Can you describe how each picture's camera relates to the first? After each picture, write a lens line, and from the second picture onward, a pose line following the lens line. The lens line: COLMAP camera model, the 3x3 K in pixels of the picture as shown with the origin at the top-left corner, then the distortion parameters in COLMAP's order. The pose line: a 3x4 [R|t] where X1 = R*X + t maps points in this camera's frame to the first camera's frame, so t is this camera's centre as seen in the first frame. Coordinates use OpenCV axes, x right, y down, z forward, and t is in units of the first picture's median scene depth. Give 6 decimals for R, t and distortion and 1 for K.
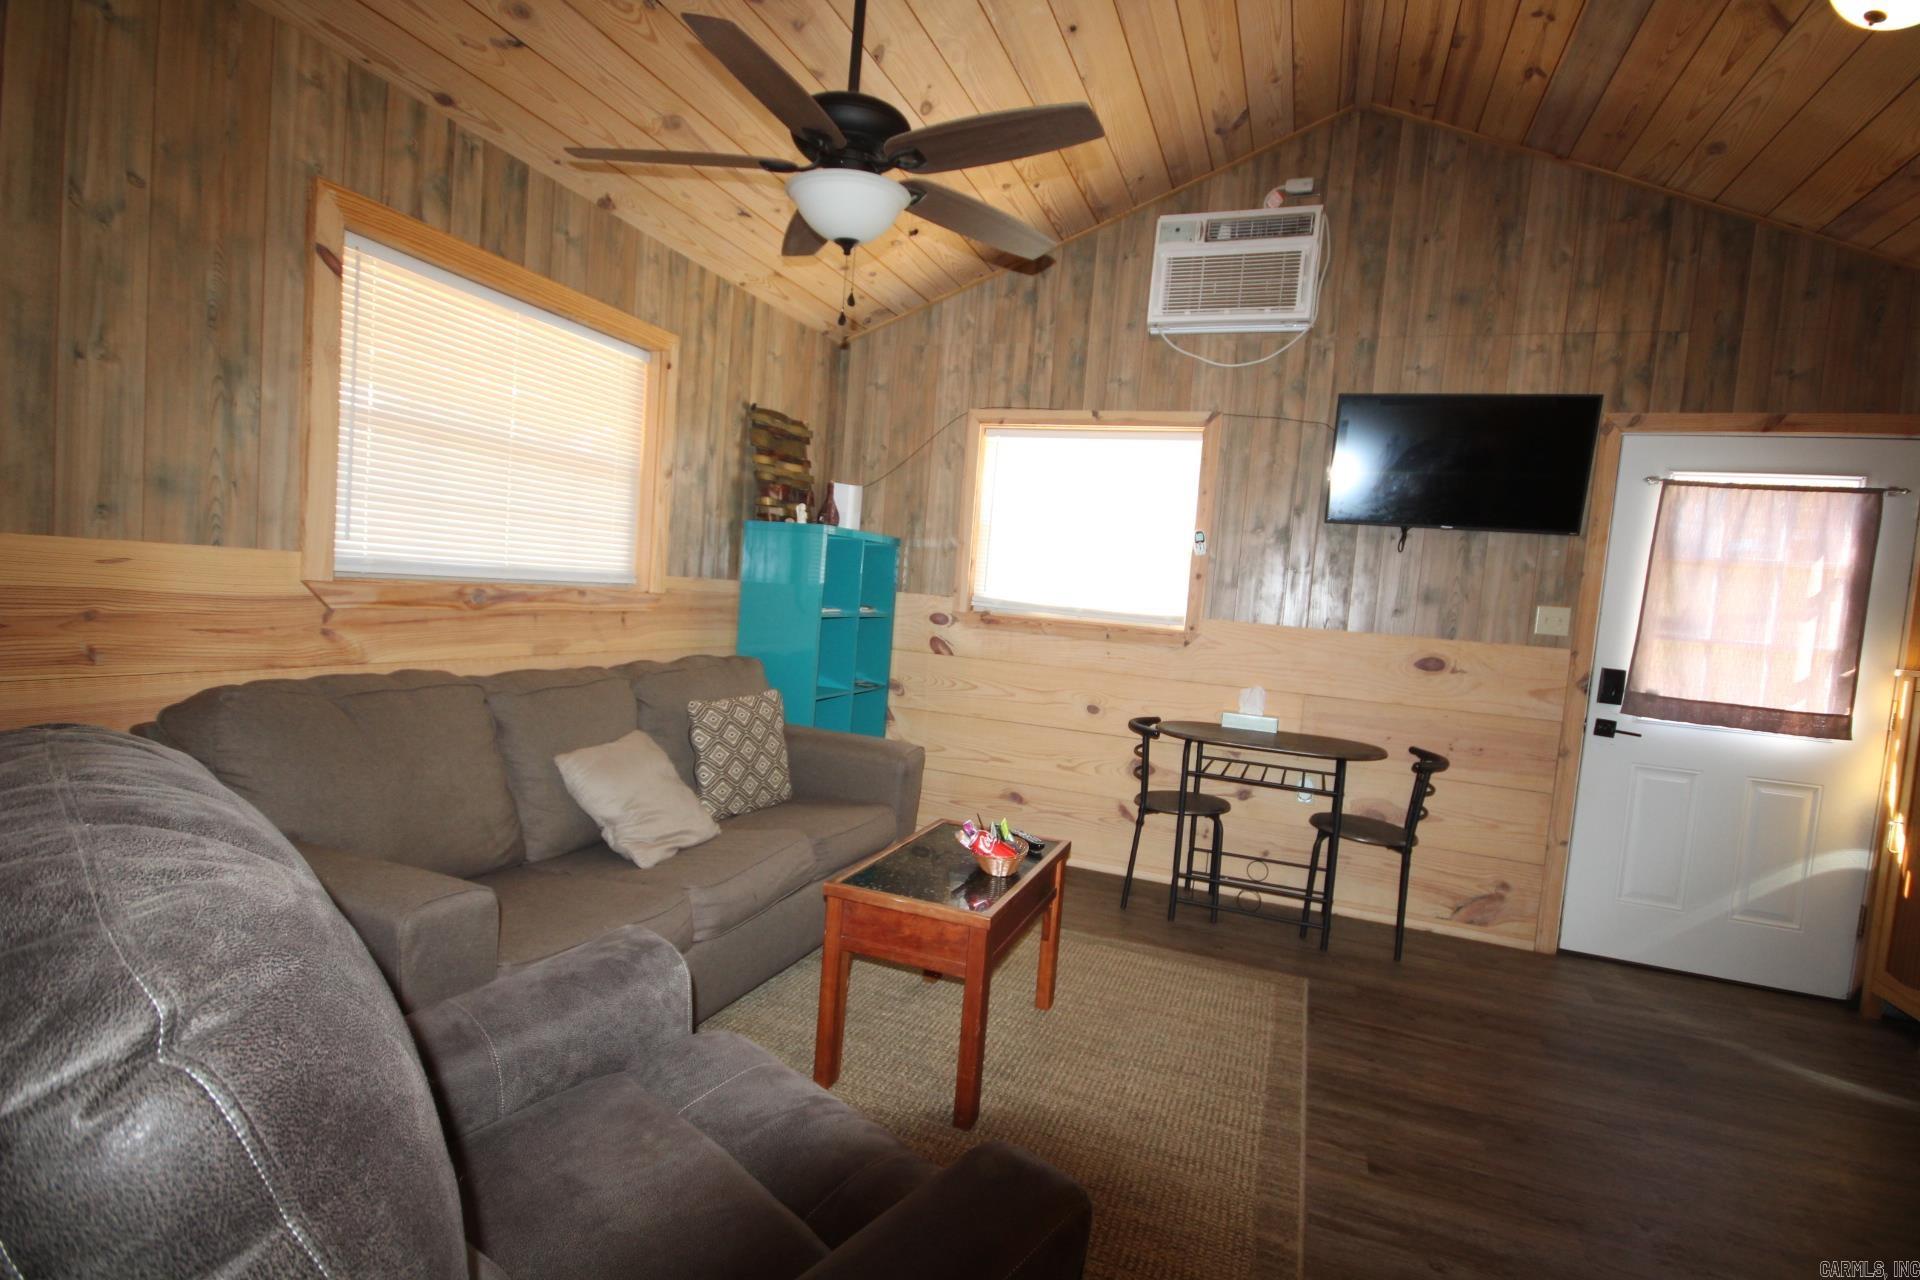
lens RADIAL K [[908.9, 0, 967.7], [0, 908.9, 650.0], [0, 0, 1]] dist [0.002740, -0.006055]
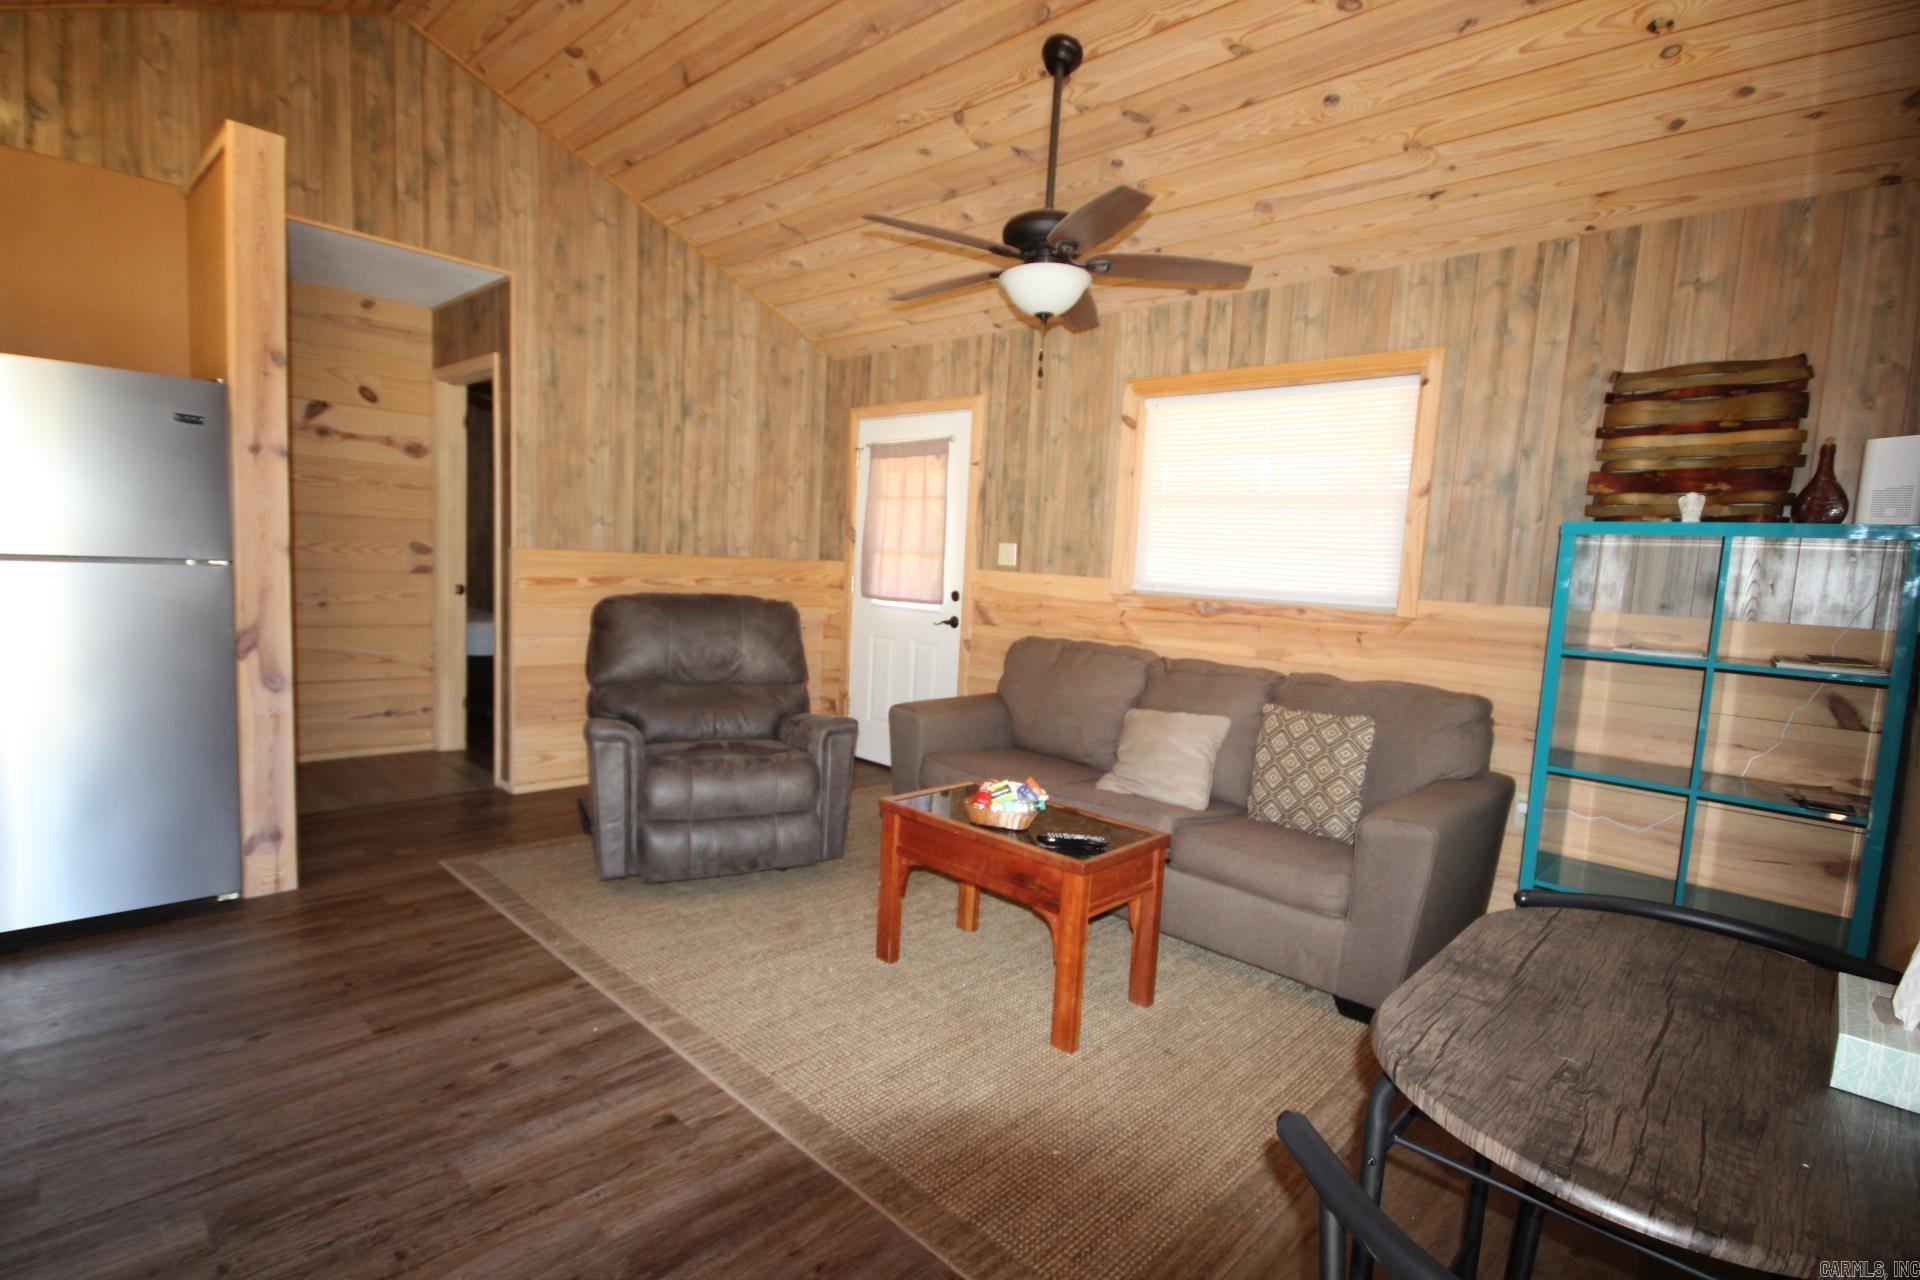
lens RADIAL K [[908.9, 0, 967.7], [0, 908.9, 650.0], [0, 0, 1]] dist [0.002740, -0.006055]
pose [[-0.372344, -0.009930, -0.928042, 1.077965], [-0.147194, 0.987918, 0.048485, -0.008698], [0.916348, 0.154656, -0.369307, 1.377657]]
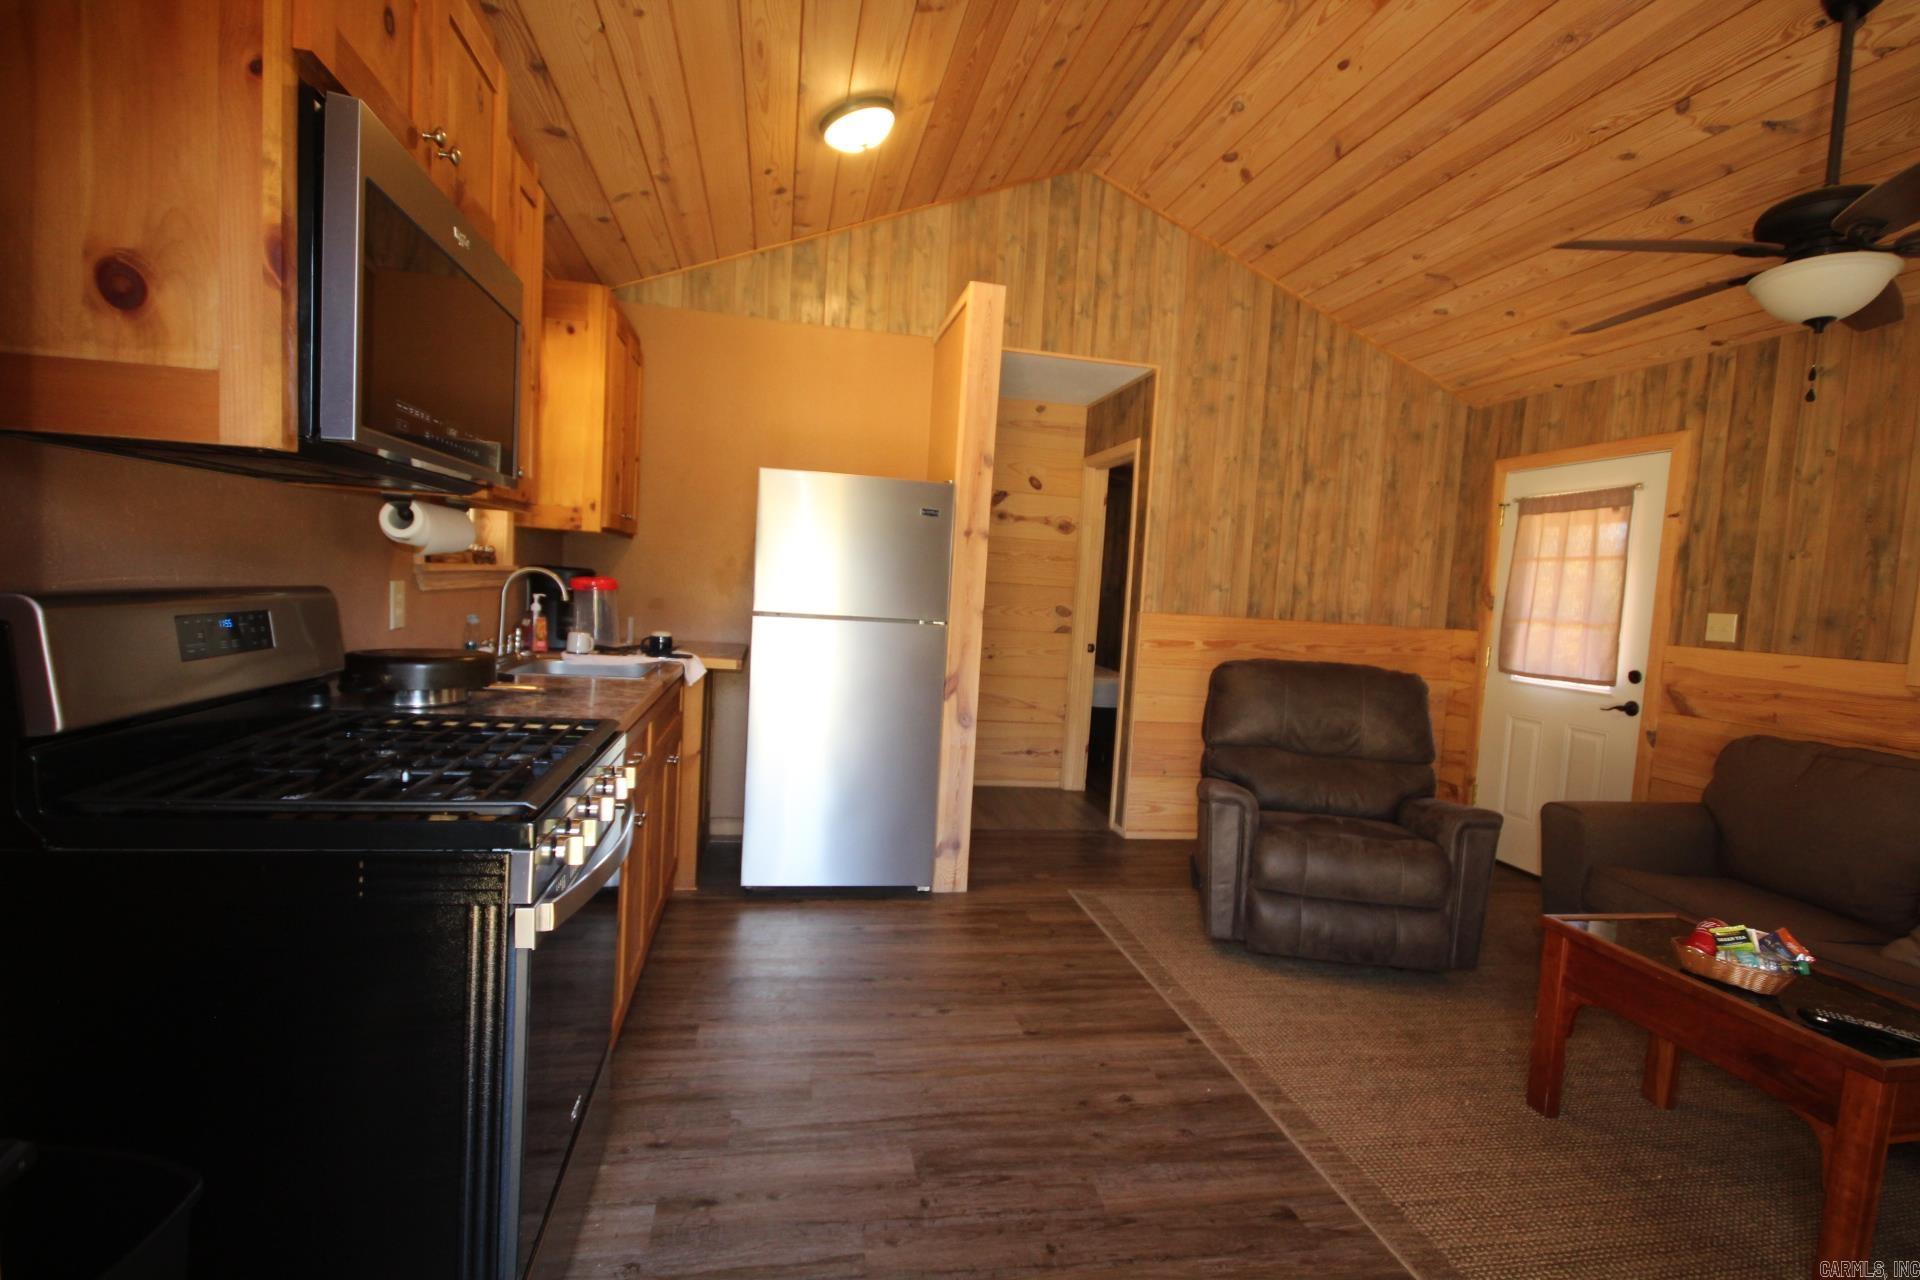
lens RADIAL K [[908.9, 0, 967.7], [0, 908.9, 650.0], [0, 0, 1]] dist [0.002740, -0.006055]
pose [[-0.835187, -0.096324, -0.541464, 1.119740], [-0.165314, 0.982981, 0.080122, -0.004757], [0.524532, 0.156428, -0.836897, 1.321126]]
